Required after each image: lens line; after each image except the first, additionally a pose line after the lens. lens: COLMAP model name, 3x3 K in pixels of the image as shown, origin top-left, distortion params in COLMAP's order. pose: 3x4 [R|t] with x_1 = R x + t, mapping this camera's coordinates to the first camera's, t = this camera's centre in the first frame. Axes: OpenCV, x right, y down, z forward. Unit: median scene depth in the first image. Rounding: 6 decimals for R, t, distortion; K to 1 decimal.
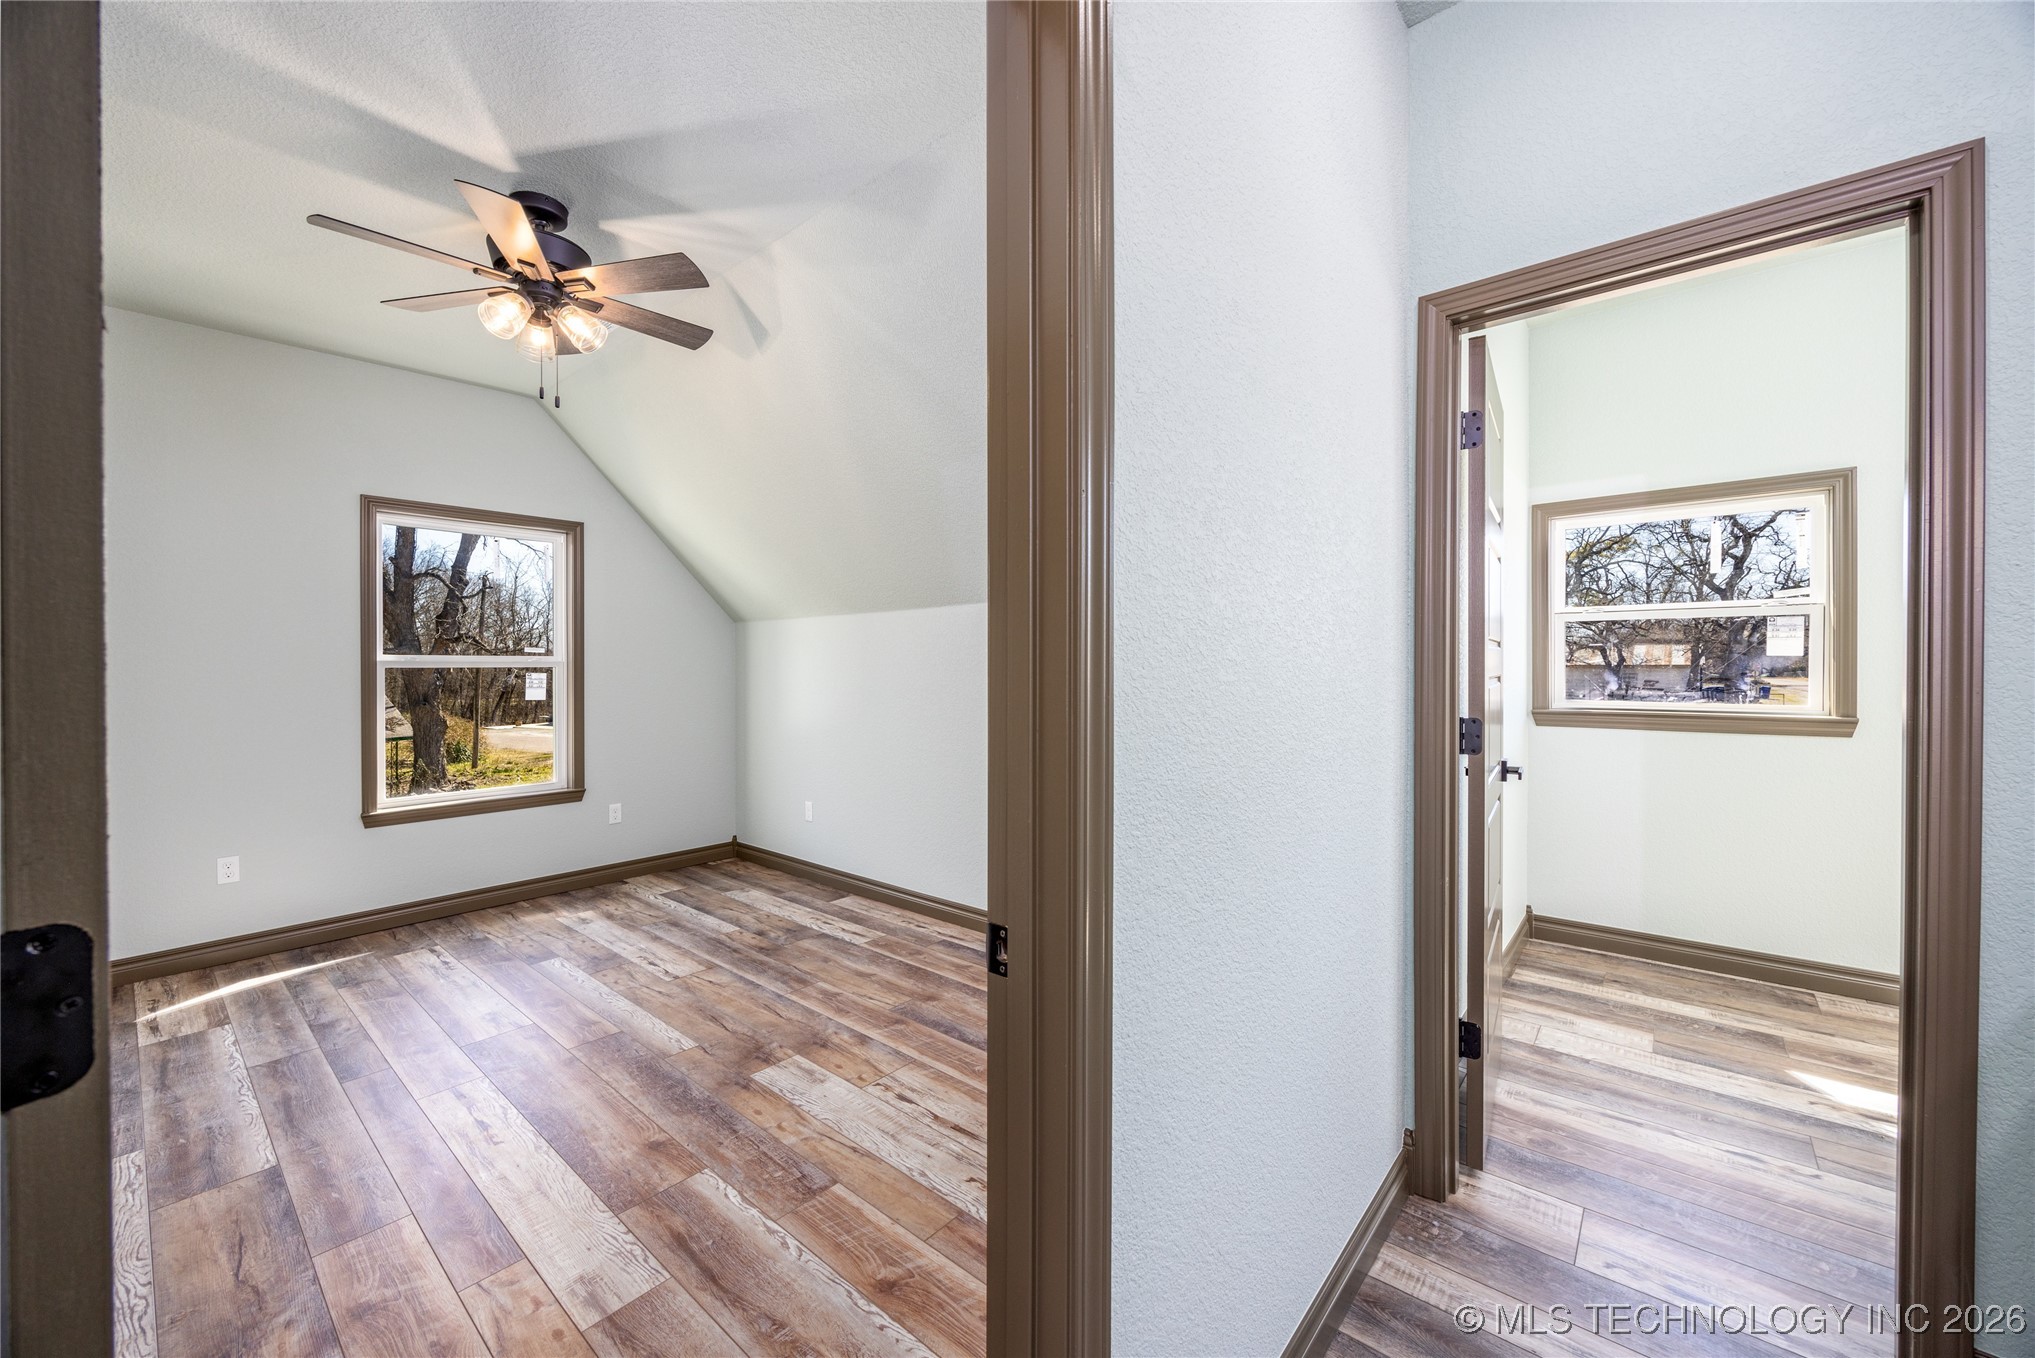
lens RADIAL K [[779.6, 0, 1010.6], [0, 779.6, 674.4], [0, 0, 1]] dist [-0.000714, -0.000073]
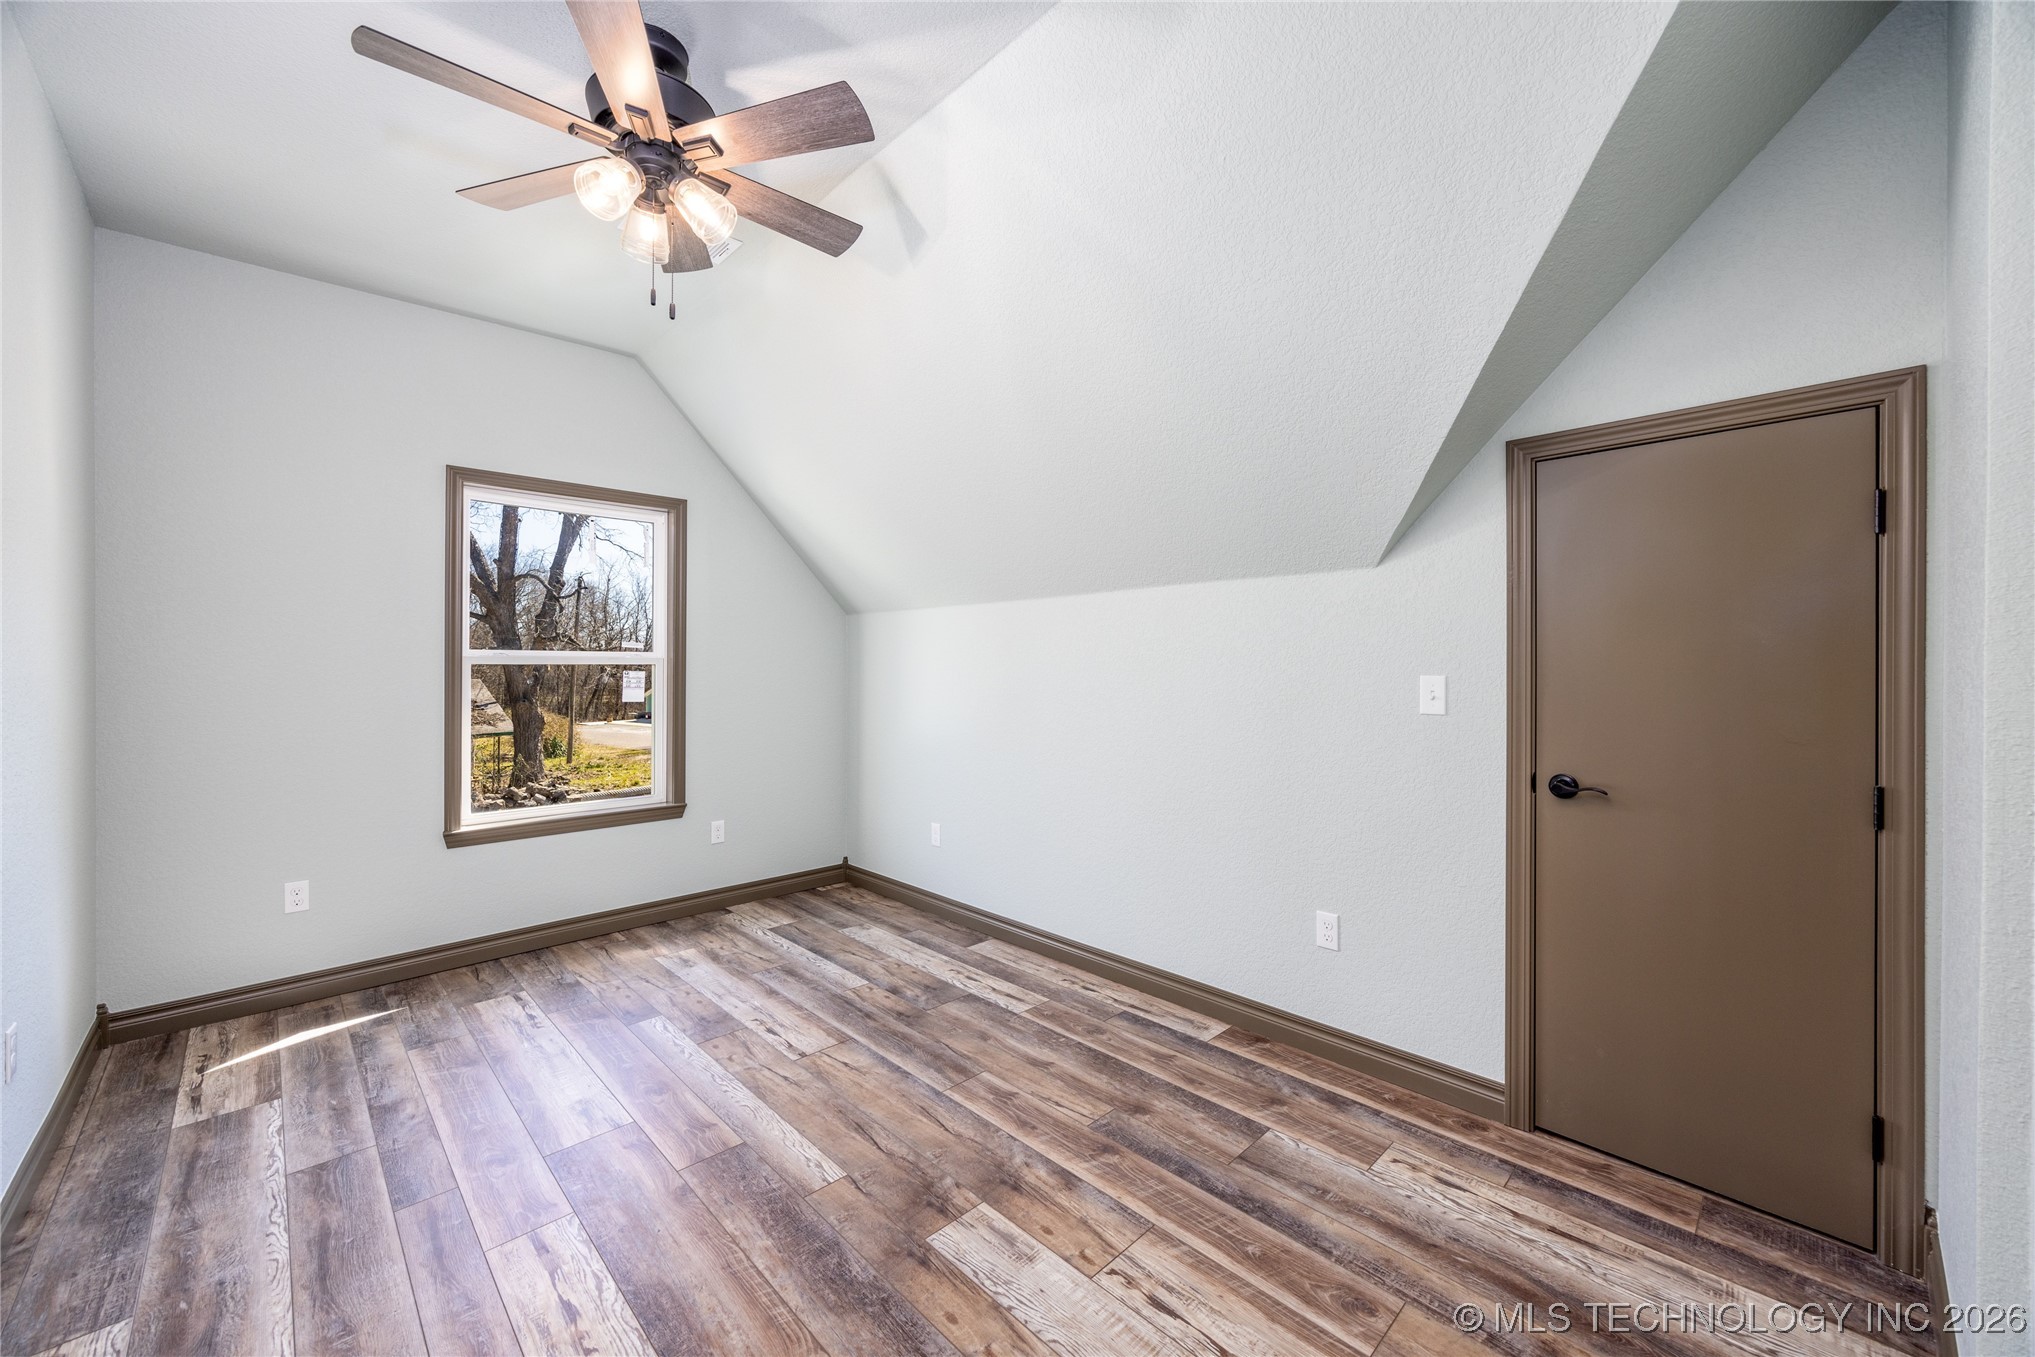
lens RADIAL K [[782.7, 0, 1006.2], [0, 782.7, 669.5], [0, 0, 1]] dist [-0.000494, 0.000008]
pose [[0.995552, 0.004396, -0.094113, -0.149707], [-0.005039, 0.999966, -0.006599, 0.000078], [0.094081, 0.007044, 0.995540, 0.223317]]
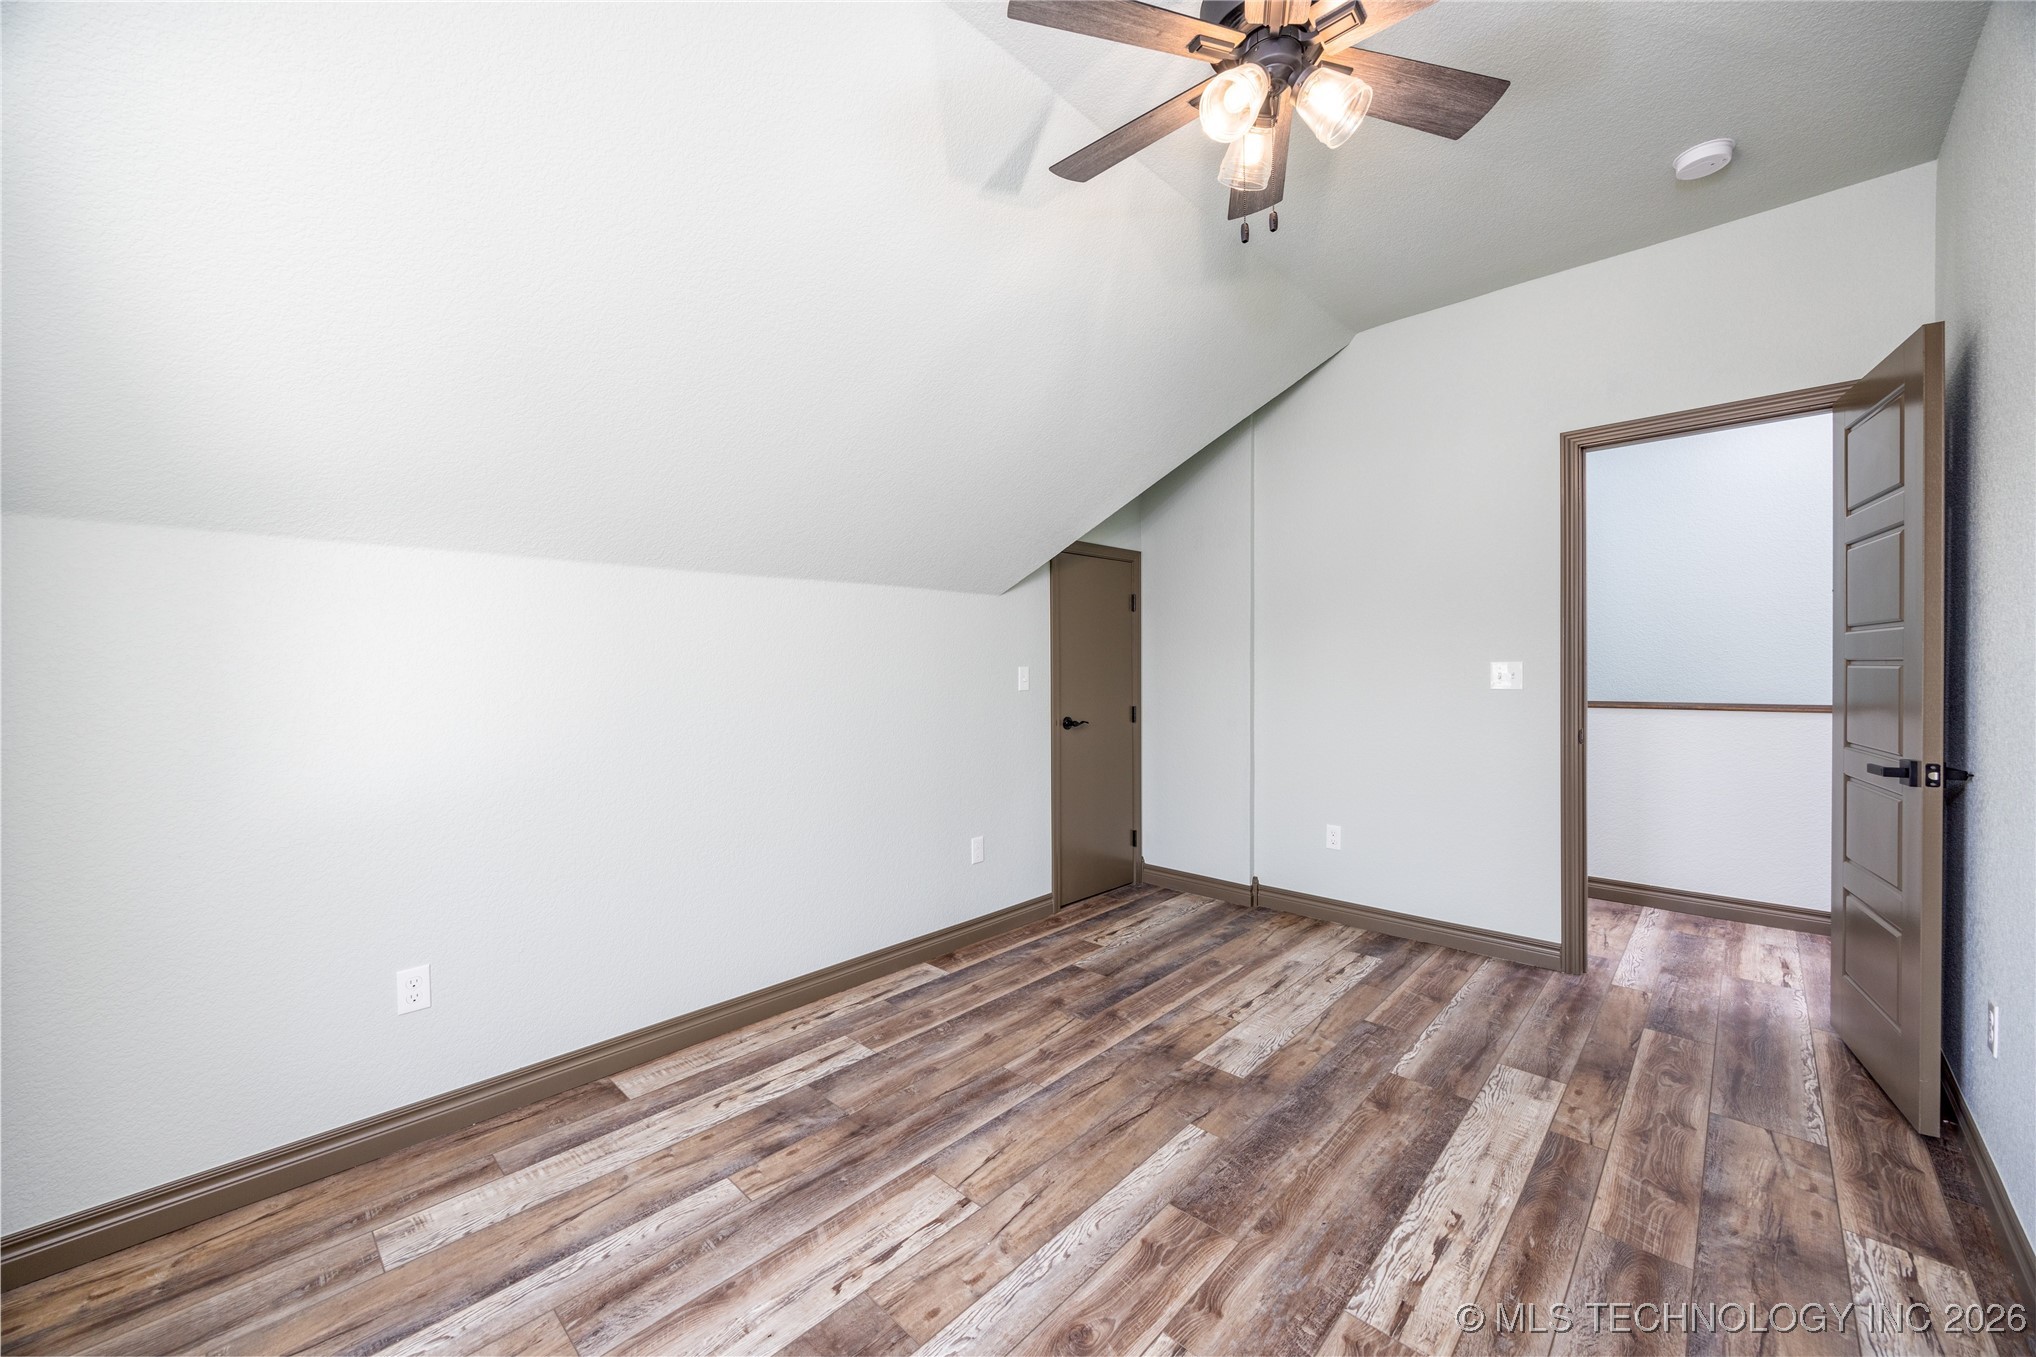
lens RADIAL K [[769.9, 0, 1010.4], [0, 769.9, 677.6], [0, 0, 1]] dist [-0.002700, -0.000053]
pose [[0.049772, -0.008671, 0.998723, -0.985856], [0.018314, 0.999802, 0.007768, 0.004529], [-0.998593, 0.017904, 0.049921, 0.936388]]
